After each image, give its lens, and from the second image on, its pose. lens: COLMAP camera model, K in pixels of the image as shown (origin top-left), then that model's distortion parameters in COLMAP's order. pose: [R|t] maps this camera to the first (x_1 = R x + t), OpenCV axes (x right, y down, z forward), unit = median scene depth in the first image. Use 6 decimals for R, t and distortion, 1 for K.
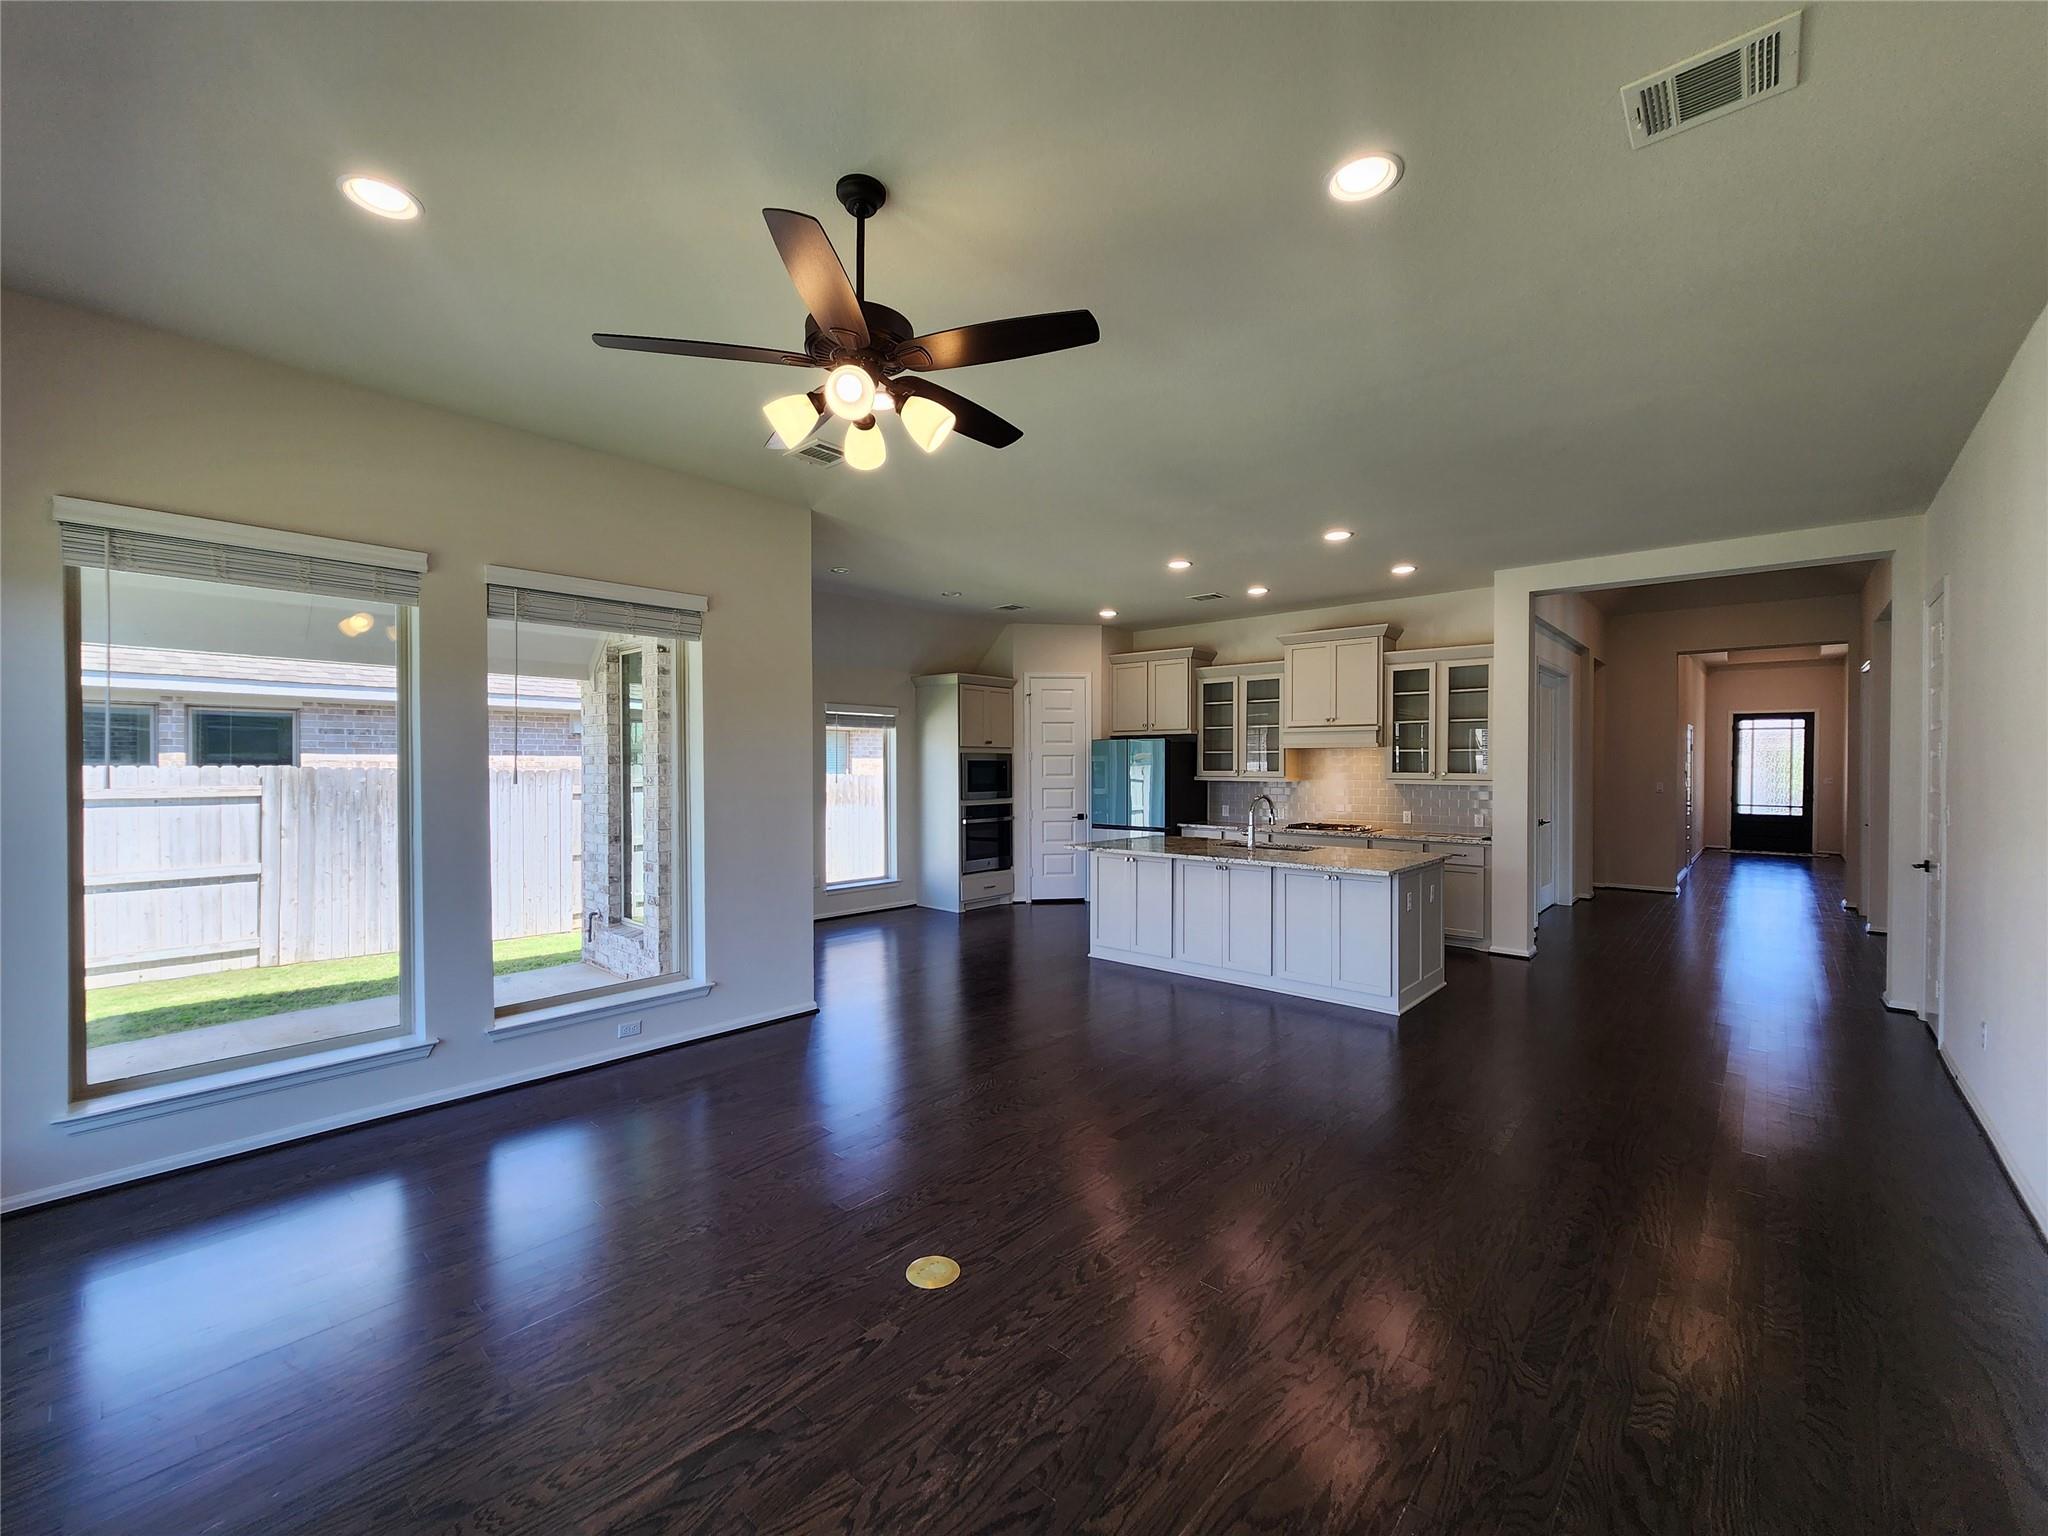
lens RADIAL K [[846.4, 0, 1016.1], [0, 846.4, 778.9], [0, 0, 1]] dist [0.000423, -0.000093]
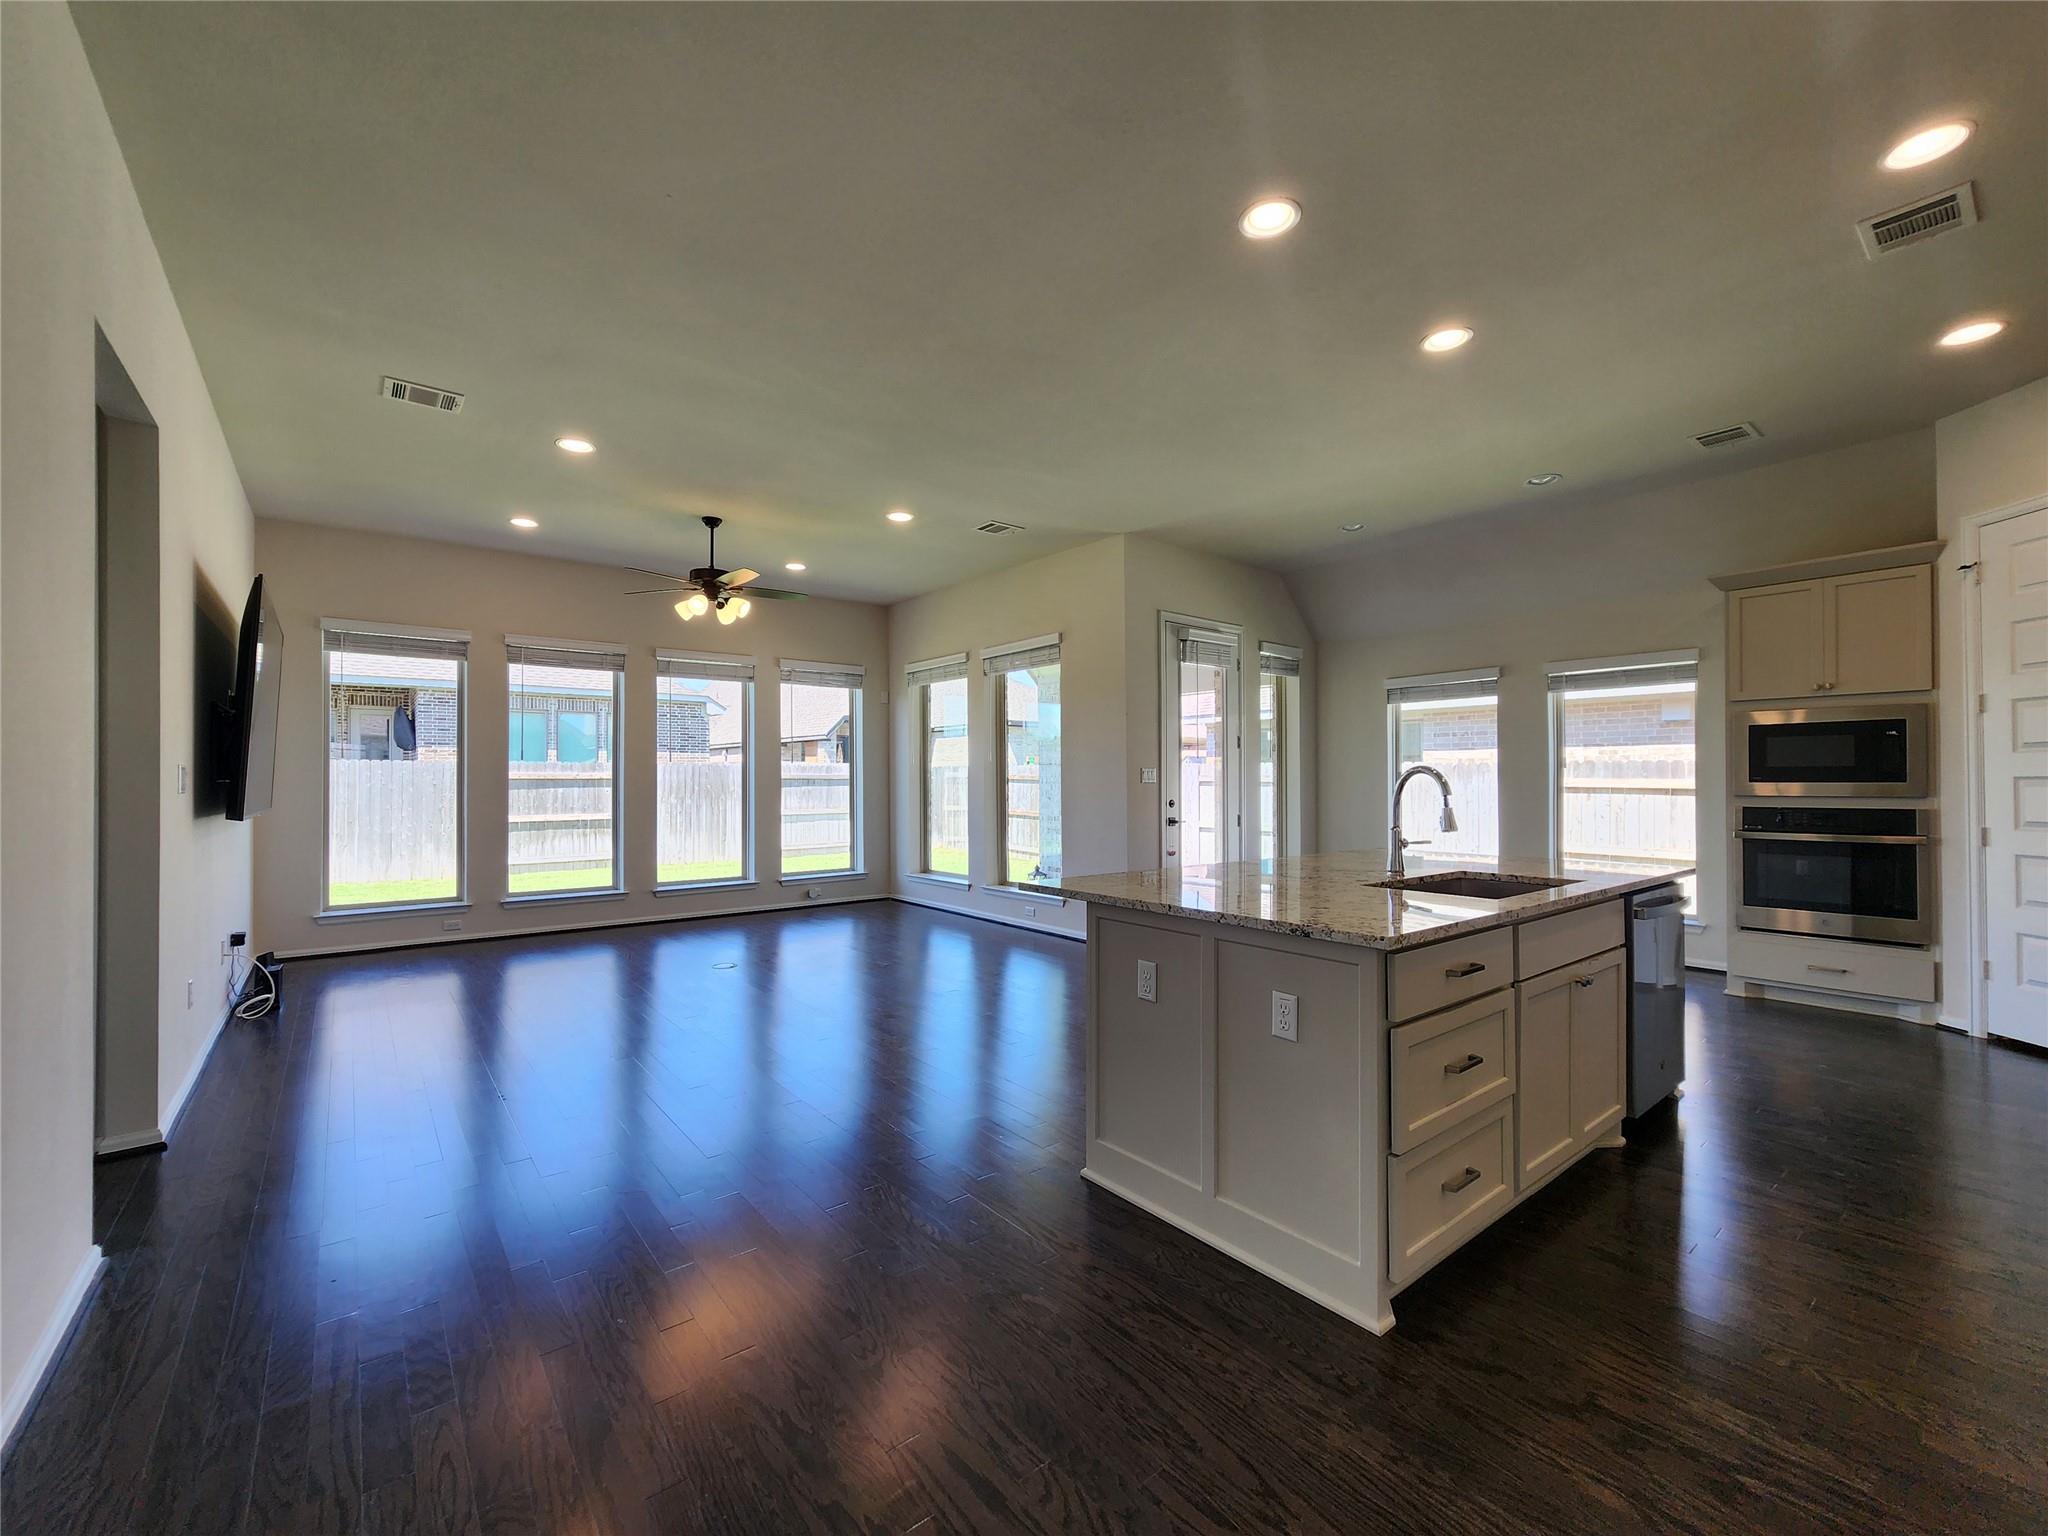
lens RADIAL K [[846.4, 0, 1007.9], [0, 846.4, 782.0], [0, 0, 1]] dist [0.000423, -0.000093]
pose [[-0.178368, -0.000302, -0.983964, 0.567494], [-0.016002, 0.999869, 0.002594, 0.021831], [0.983834, 0.016208, -0.178350, 0.609553]]
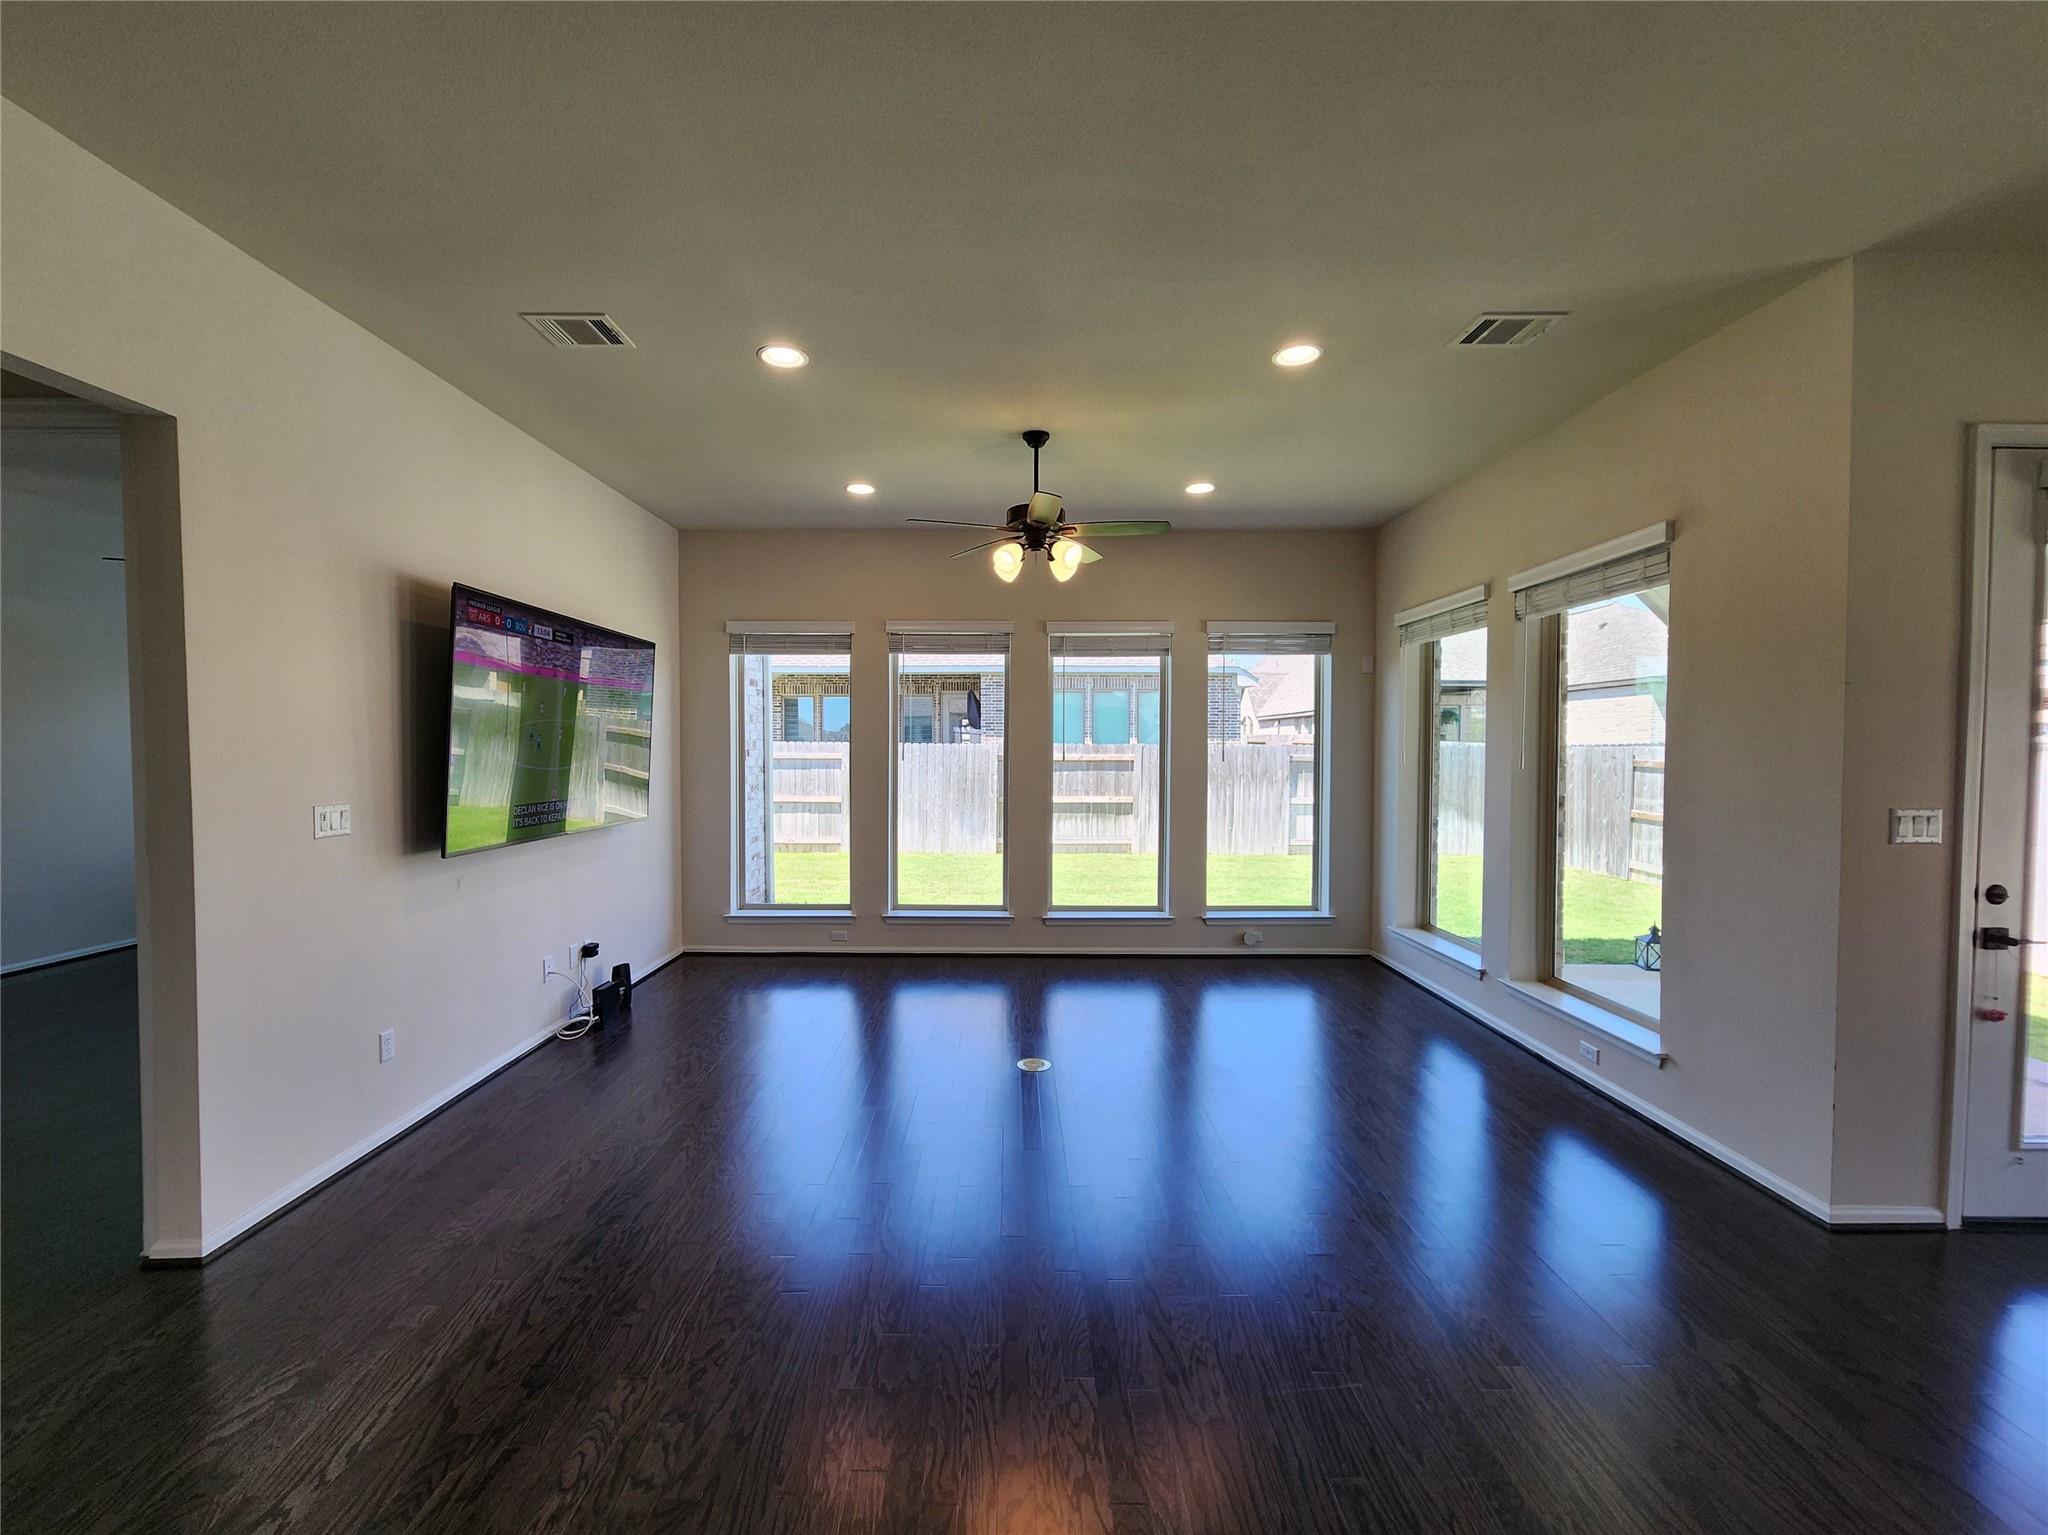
lens RADIAL K [[846.4, 0, 1001.3], [0, 846.4, 776.2], [0, 0, 1]] dist [0.000423, -0.000093]
pose [[-0.754808, 0.019045, -0.655669, 0.284414], [-0.016401, 0.998718, 0.047889, -0.010694], [0.655741, 0.046901, -0.753528, 0.611708]]
